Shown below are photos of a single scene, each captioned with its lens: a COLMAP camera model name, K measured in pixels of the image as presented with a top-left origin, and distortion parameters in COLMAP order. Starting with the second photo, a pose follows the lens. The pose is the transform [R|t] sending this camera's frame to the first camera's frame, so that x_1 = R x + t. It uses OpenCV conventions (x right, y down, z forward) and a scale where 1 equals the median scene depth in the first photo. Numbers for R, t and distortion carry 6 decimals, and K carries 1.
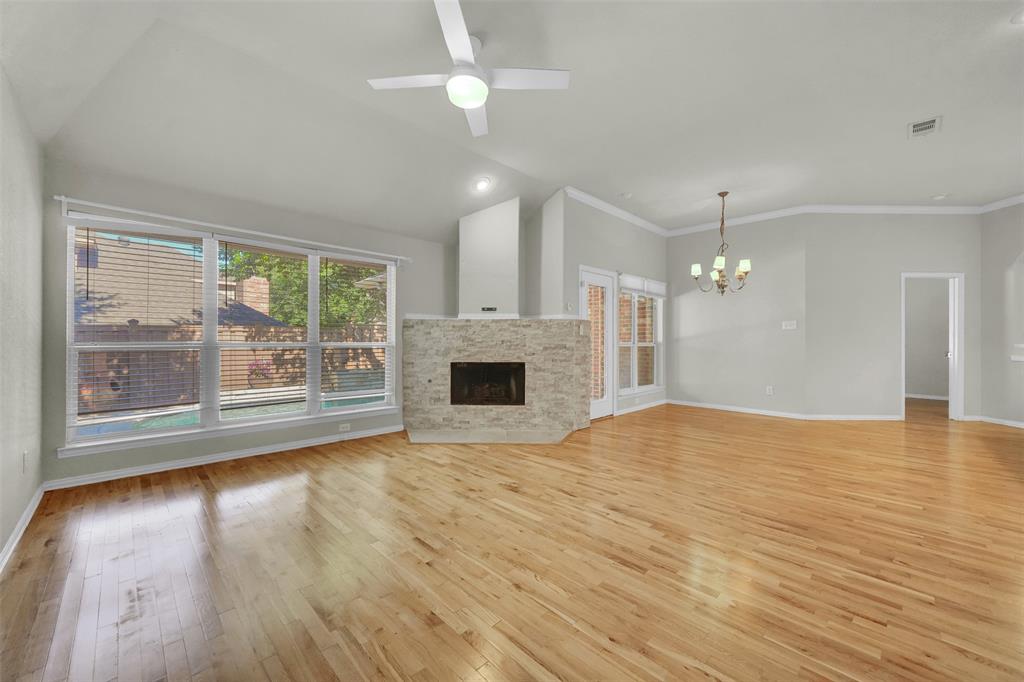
lens RADIAL K [[396.4, 0, 502.2], [0, 396.4, 339.0], [0, 0, 1]] dist [-0.006390, 0.000122]
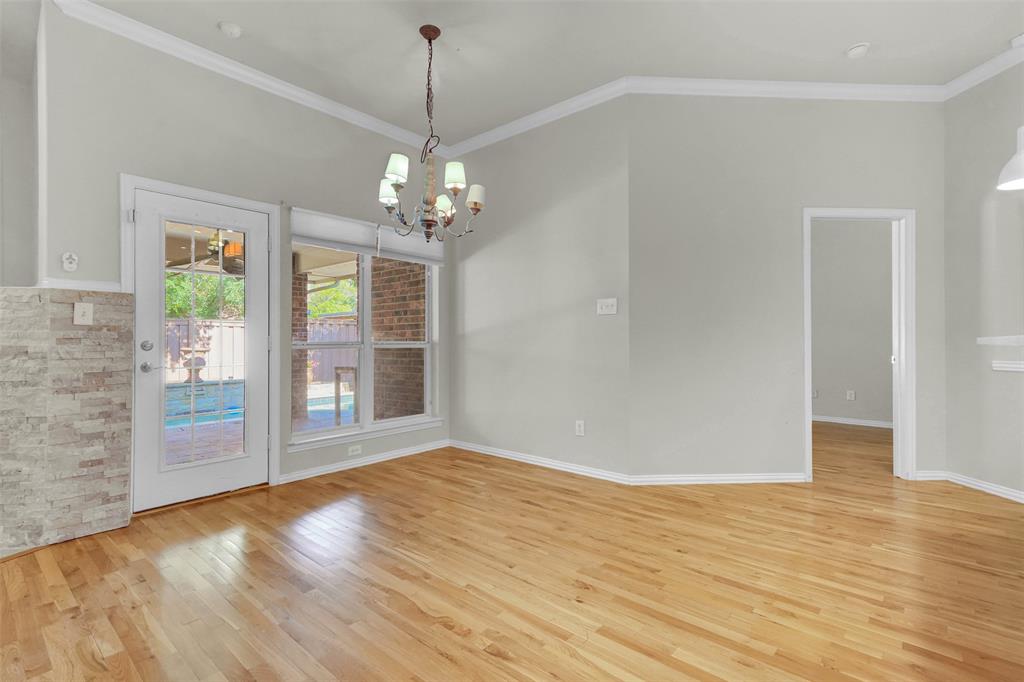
lens RADIAL K [[461.2, 0, 509.0], [0, 461.2, 338.1], [0, 0, 1]] dist [0.002615, 0.000357]
pose [[0.997583, -0.006740, 0.069156, 0.650398], [0.006864, 0.999975, -0.001553, 0.008919], [-0.069144, 0.002024, 0.997605, 0.456826]]
